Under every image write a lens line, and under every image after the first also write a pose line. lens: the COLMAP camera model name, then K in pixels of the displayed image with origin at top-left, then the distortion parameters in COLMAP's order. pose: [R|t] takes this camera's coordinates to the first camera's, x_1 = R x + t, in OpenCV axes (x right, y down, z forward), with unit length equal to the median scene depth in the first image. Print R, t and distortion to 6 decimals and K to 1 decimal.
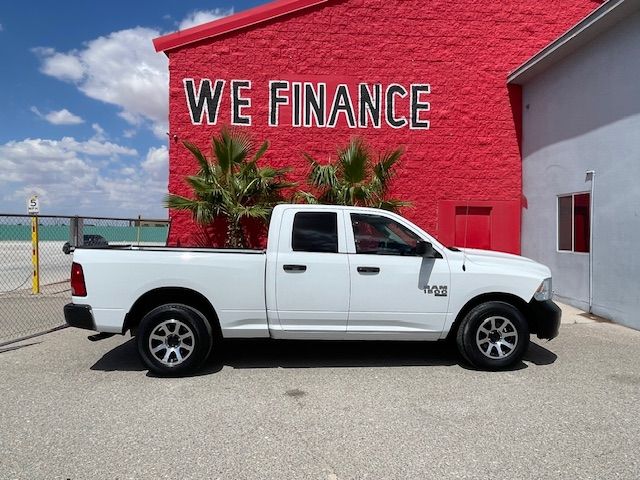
lens RADIAL K [[542.8, 0, 323.5], [0, 542.8, 226.2], [0, 0, 1]] dist [0.057565, -0.094334]
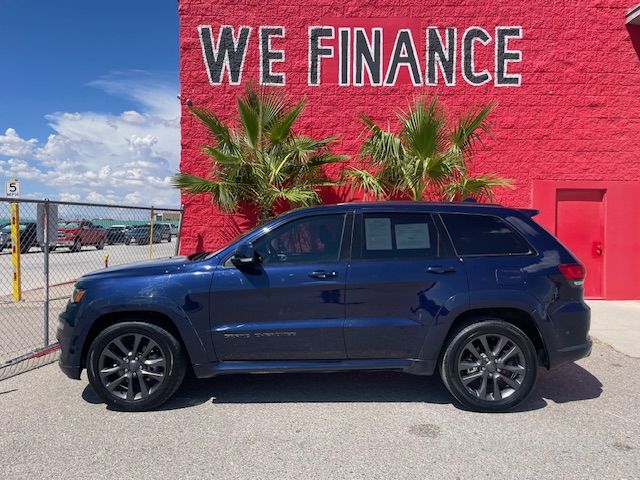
lens RADIAL K [[542.8, 0, 312.1], [0, 542.8, 231.4], [0, 0, 1]] dist [0.057565, -0.094334]
pose [[0.997542, -0.002512, -0.070031, -0.041211], [0.003606, 0.999873, 0.015507, 0.009251], [0.069984, -0.015722, 0.997424, 0.227676]]
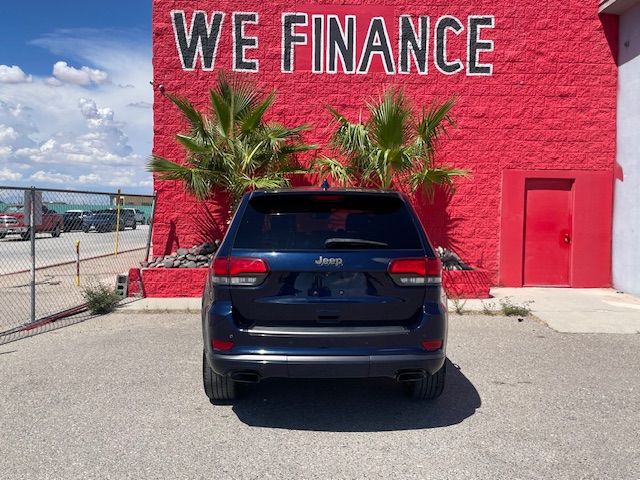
lens RADIAL K [[658.7, 0, 316.8], [0, 658.7, 237.7], [0, 0, 1]] dist [0.039862, 0.000000]
pose [[0.998884, 0.005610, -0.046896, -0.005392], [-0.003579, 0.999057, 0.043280, 0.007848], [0.047094, -0.043064, 0.997962, 0.060397]]
